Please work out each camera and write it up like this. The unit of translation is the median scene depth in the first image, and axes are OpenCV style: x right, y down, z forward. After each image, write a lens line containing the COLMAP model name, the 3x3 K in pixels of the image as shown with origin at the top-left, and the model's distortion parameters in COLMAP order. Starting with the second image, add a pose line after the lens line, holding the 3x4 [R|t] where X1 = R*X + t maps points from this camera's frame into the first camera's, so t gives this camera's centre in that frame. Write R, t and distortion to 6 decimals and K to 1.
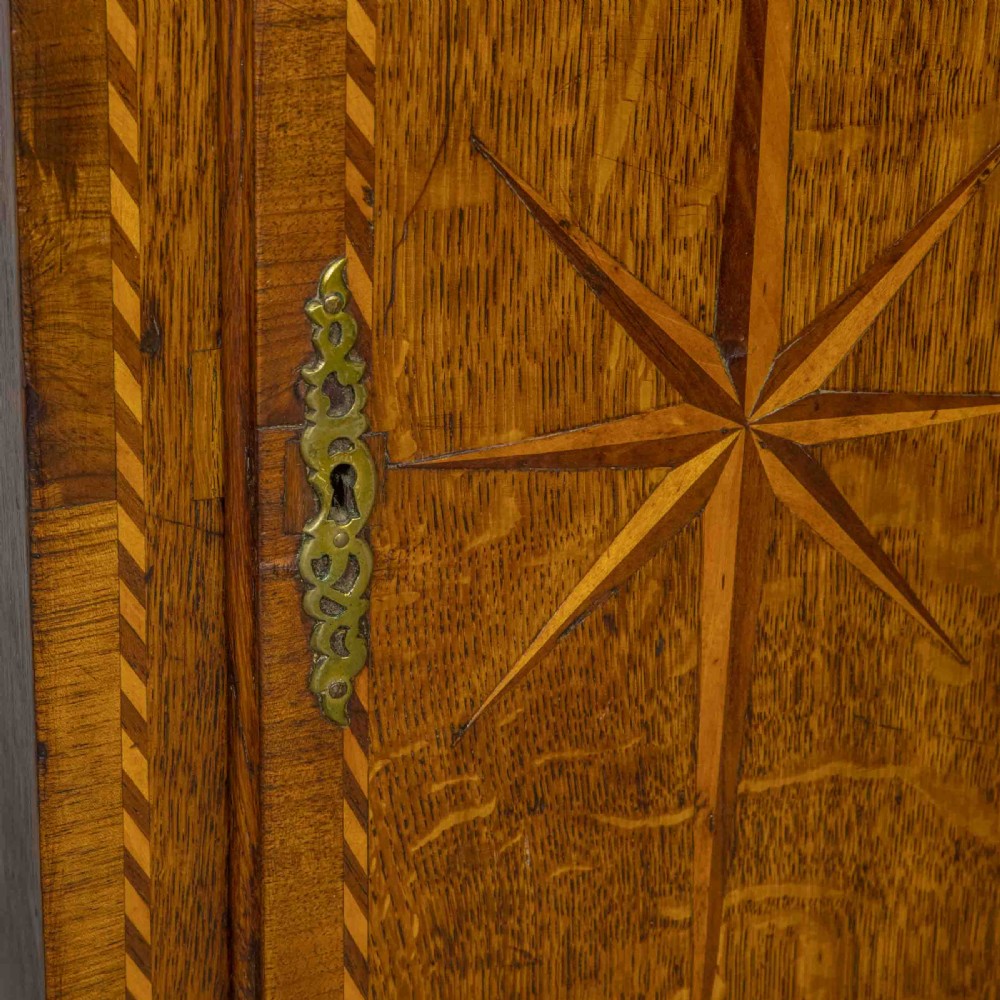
lens RADIAL K [[2355.1, 0, 269.7], [0, 2355.1, 499.3], [0, 0, 1]] dist [0.032510, 0.054452]
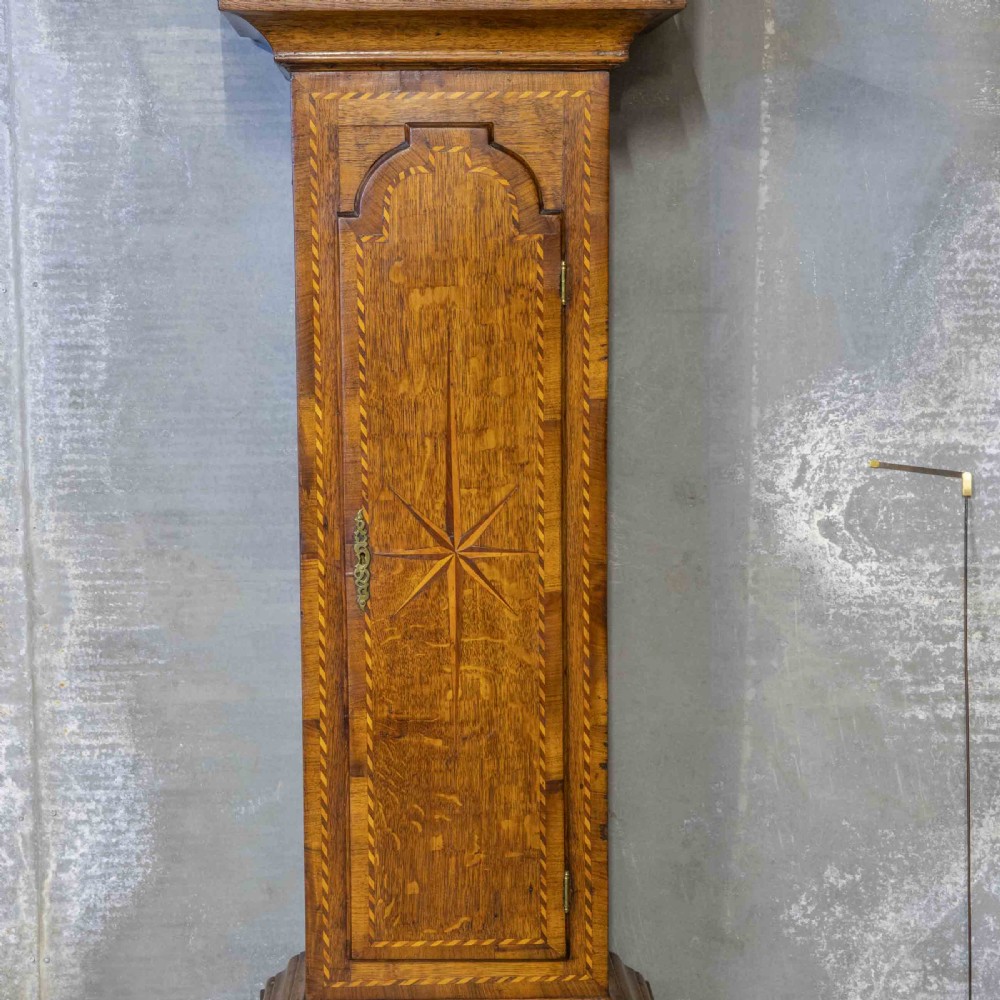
lens RADIAL K [[2090.4, 0, 465.2], [0, 2090.4, 500.2], [0, 0, 1]] dist [0.063531, 0.226810]
pose [[0.966033, 0.019540, -0.257679, 1.286866], [-0.083345, 0.967411, -0.239102, 0.855619], [0.244609, 0.252456, 0.936180, -2.882772]]
